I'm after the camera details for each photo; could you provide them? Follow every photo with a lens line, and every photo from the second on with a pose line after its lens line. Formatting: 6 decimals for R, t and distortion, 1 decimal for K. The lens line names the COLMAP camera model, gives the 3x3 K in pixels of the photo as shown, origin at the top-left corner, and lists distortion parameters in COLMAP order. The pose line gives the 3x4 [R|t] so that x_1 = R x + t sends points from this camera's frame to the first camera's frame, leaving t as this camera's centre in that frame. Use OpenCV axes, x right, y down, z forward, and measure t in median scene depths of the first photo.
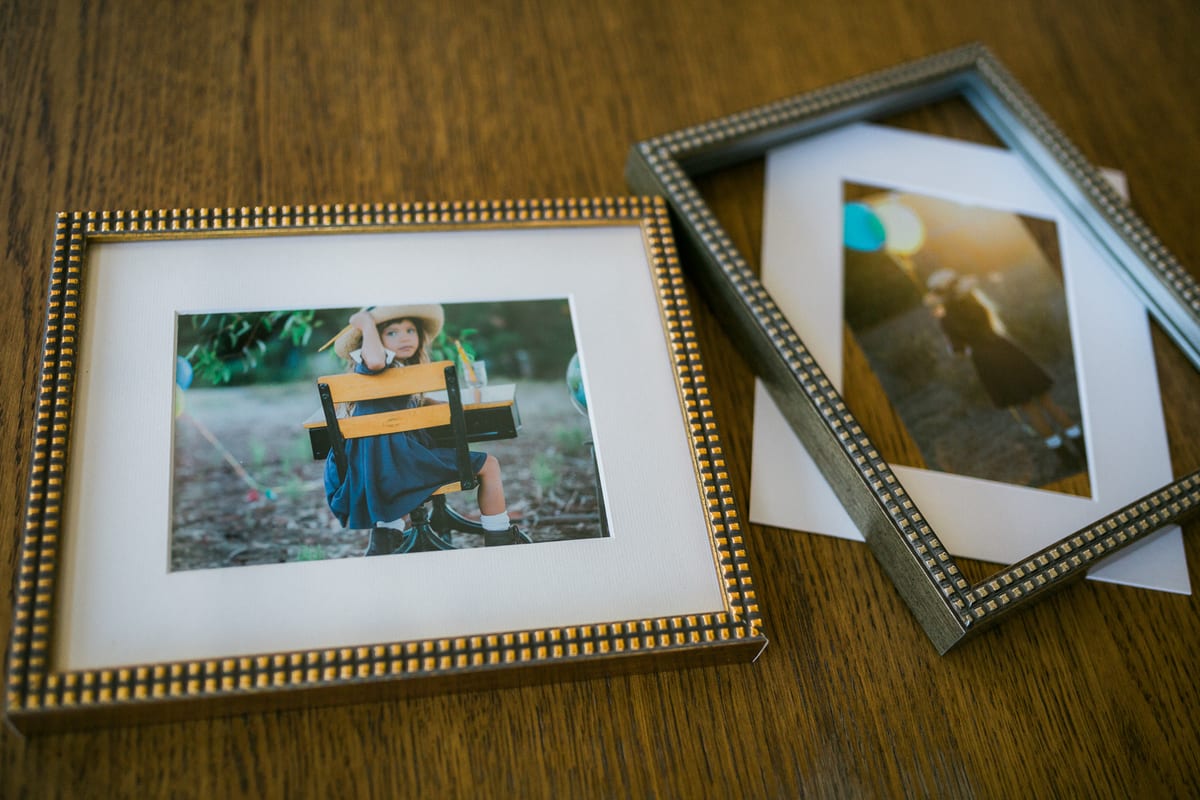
lens RADIAL K [[1203.6, 0, 600.0], [0, 1203.6, 400.0], [0, 0, 1]] dist [-0.043805, 0.035519]
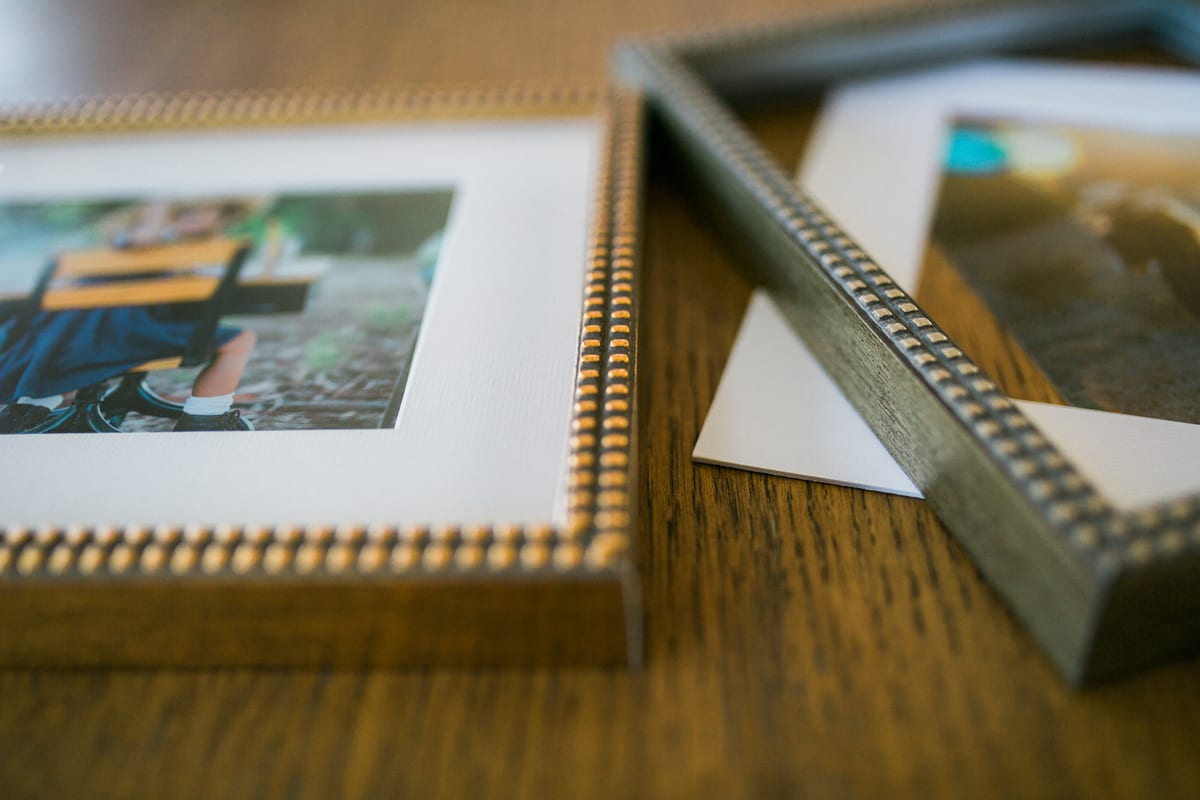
lens RADIAL K [[1203.6, 0, 600.0], [0, 1203.6, 400.0], [0, 0, 1]] dist [-0.043805, 0.035519]
pose [[0.961443, -0.041909, -0.271793, 0.238399], [-0.065552, 0.924907, -0.374500, 0.288669], [0.267078, 0.377877, 0.886498, 0.518962]]
